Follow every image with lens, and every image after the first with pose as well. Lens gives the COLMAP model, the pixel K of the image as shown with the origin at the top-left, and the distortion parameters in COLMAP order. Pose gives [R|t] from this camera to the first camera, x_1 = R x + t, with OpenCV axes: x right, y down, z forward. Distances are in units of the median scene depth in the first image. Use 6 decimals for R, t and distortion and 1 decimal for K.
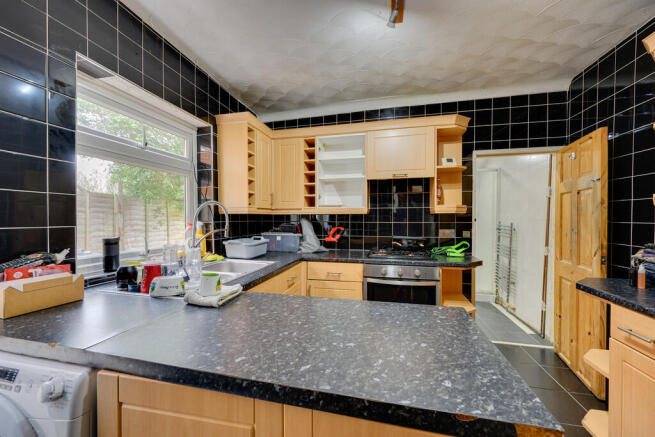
lens RADIAL K [[254.5, 0, 327.1], [0, 254.5, 219.2], [0, 0, 1]] dist [0.000533, -0.000640]
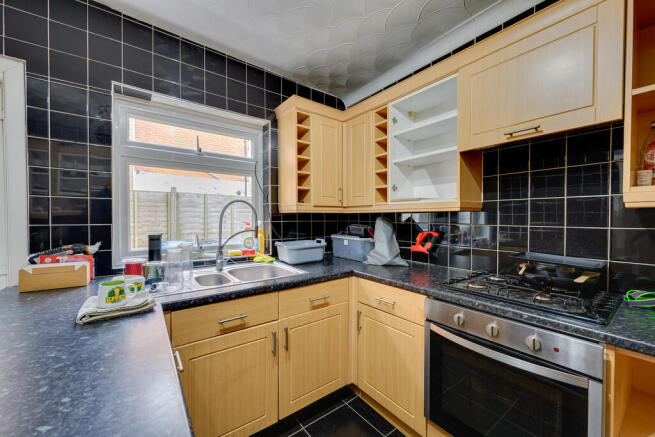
lens RADIAL K [[254.5, 0, 328.7], [0, 254.5, 220.3], [0, 0, 1]] dist [0.000533, -0.000640]
pose [[0.770172, 0.008293, -0.637782, 0.314508], [-0.003901, 0.999958, 0.008291, -0.002288], [0.637824, -0.003898, 0.770172, 0.380393]]
